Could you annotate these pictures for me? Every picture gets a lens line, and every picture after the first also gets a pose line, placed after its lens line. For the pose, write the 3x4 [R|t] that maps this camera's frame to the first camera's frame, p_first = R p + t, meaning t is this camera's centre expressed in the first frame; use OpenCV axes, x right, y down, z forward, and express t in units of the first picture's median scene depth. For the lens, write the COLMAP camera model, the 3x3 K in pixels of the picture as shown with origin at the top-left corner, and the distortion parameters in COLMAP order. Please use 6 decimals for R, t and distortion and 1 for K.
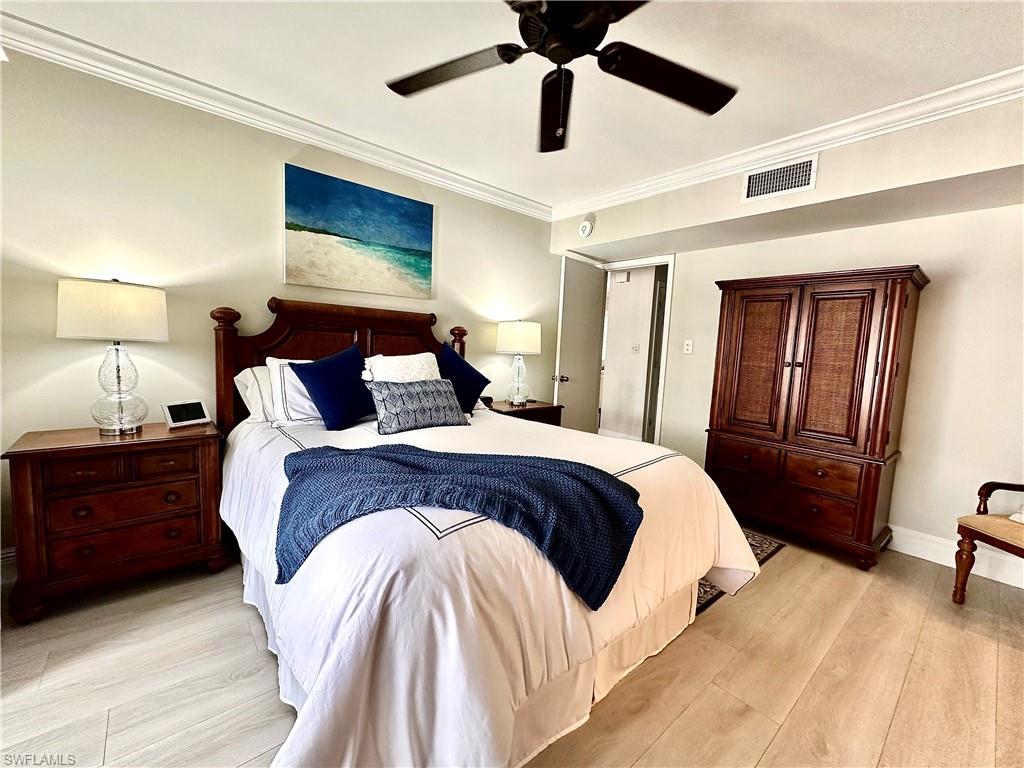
lens RADIAL K [[406.8, 0, 512.0], [0, 406.8, 384.0], [0, 0, 1]] dist [-0.002031, 0.000022]
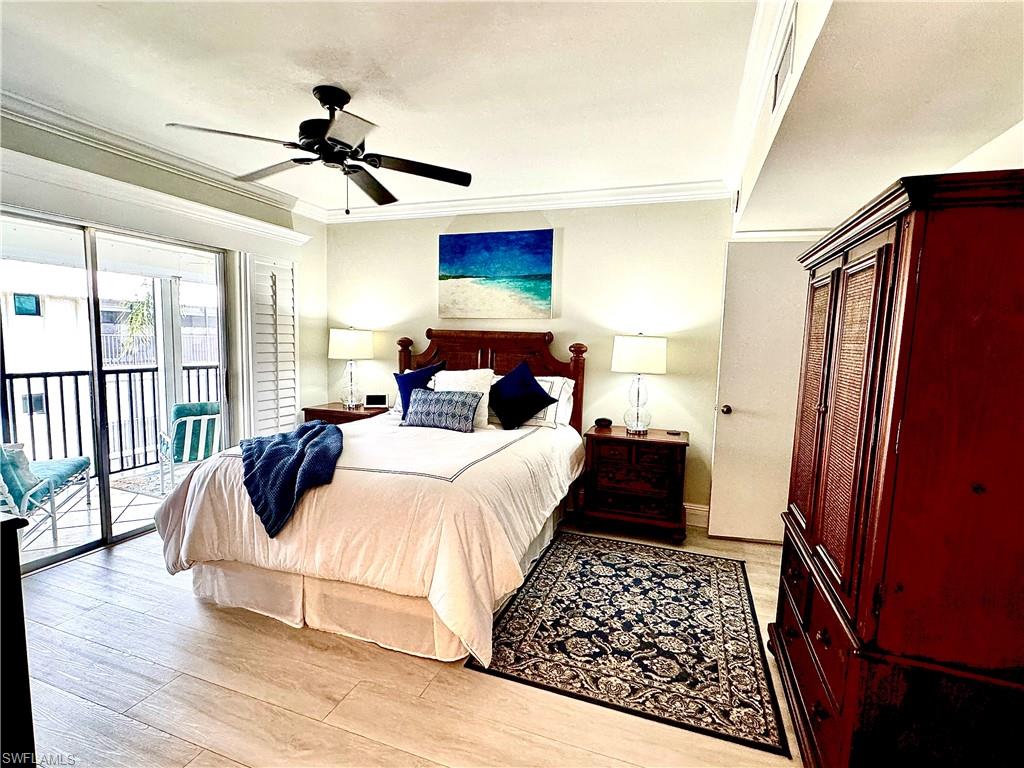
lens RADIAL K [[468.7, 0, 512.0], [0, 468.7, 384.0], [0, 0, 1]] dist [0.000453, -0.000119]
pose [[0.529679, 0.055583, -0.846375, 0.887670], [-0.081769, 0.996549, 0.014272, -0.054782], [0.844247, 0.061648, 0.532396, 0.320482]]
